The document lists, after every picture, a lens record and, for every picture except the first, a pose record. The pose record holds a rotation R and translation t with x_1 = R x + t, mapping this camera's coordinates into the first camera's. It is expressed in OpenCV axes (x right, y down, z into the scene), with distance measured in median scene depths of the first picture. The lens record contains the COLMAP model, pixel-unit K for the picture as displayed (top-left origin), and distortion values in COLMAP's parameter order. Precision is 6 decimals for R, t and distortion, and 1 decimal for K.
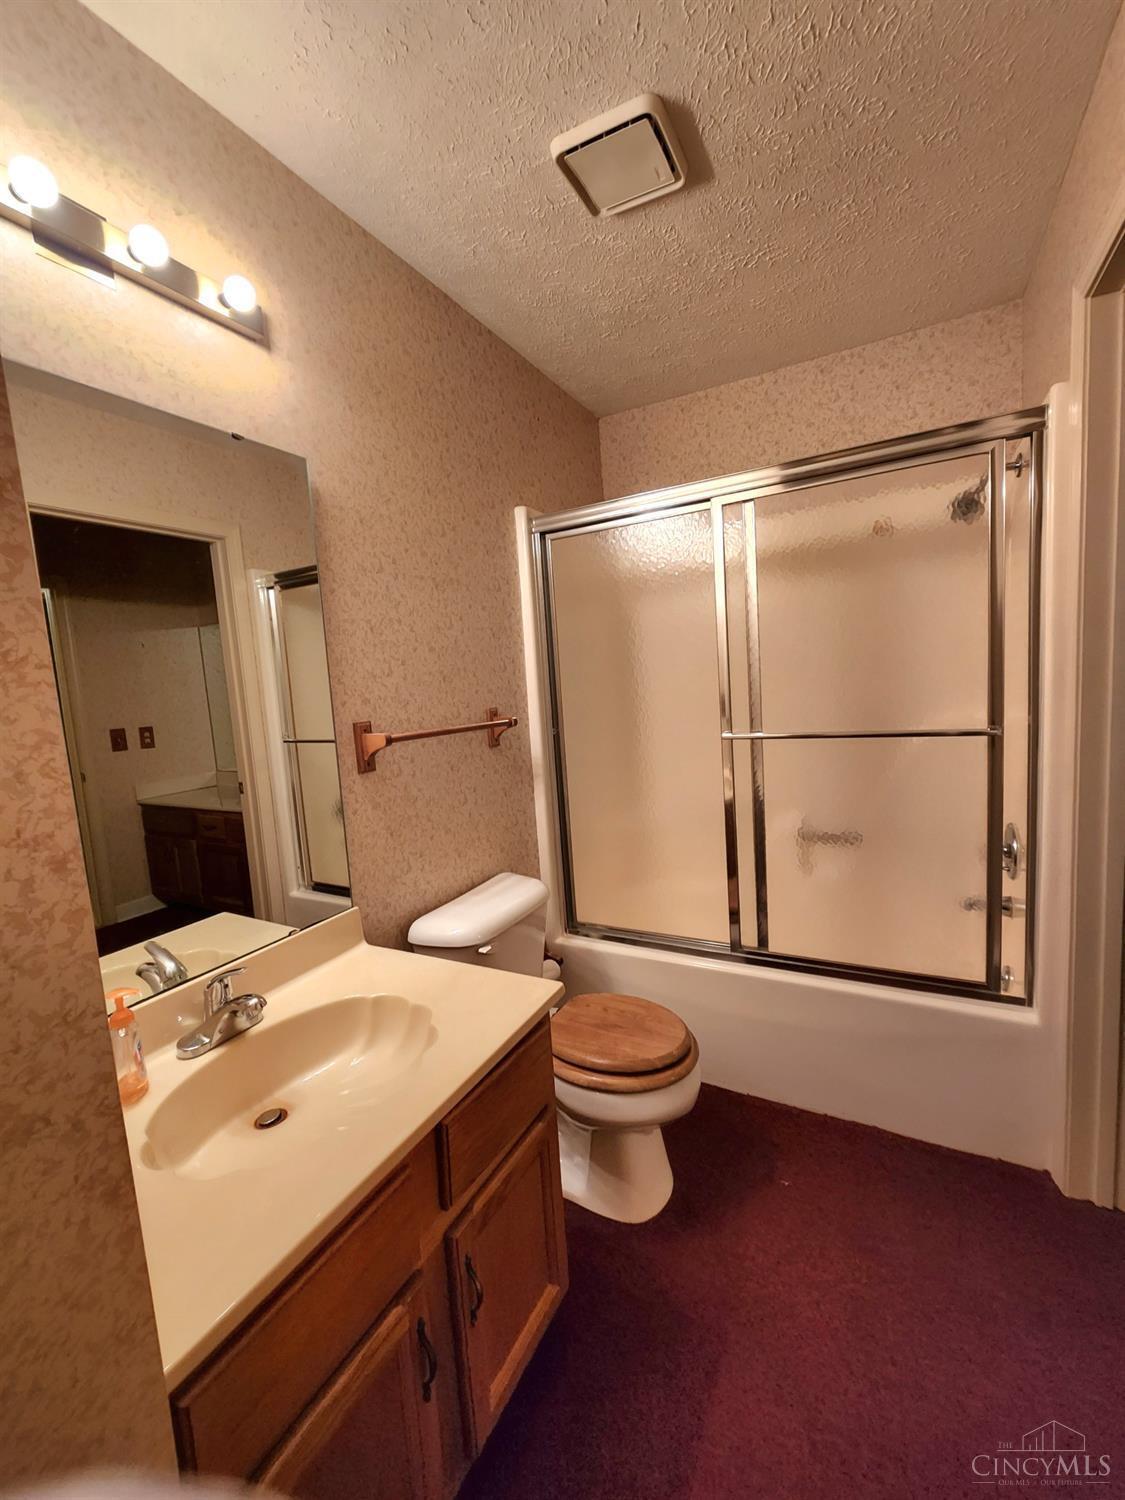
lens RADIAL K [[605.6, 0, 562.5], [0, 605.6, 750.0], [0, 0, 1]] dist [-0.016014, -0.000132]
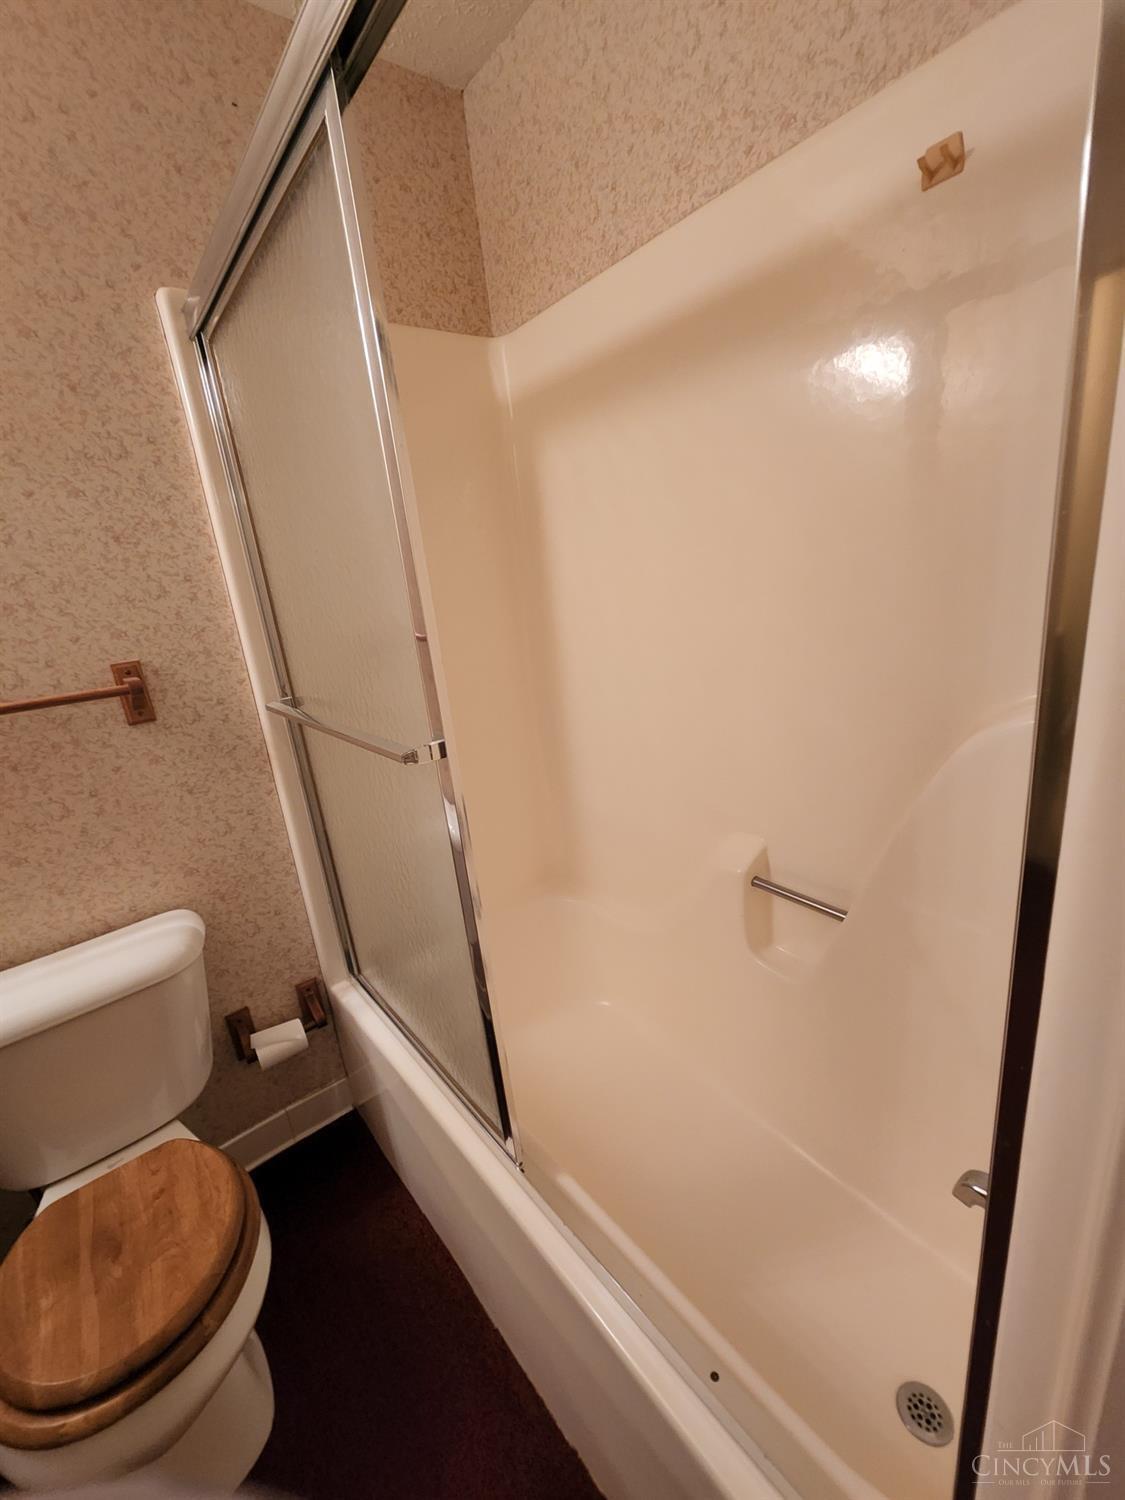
lens RADIAL K [[605.6, 0, 562.5], [0, 605.6, 750.0], [0, 0, 1]] dist [-0.016014, -0.000132]
pose [[0.925045, 0.072233, -0.372927, 0.537788], [0.005065, 0.979321, 0.202250, -0.103144], [0.379824, -0.188979, 0.905550, 0.595873]]
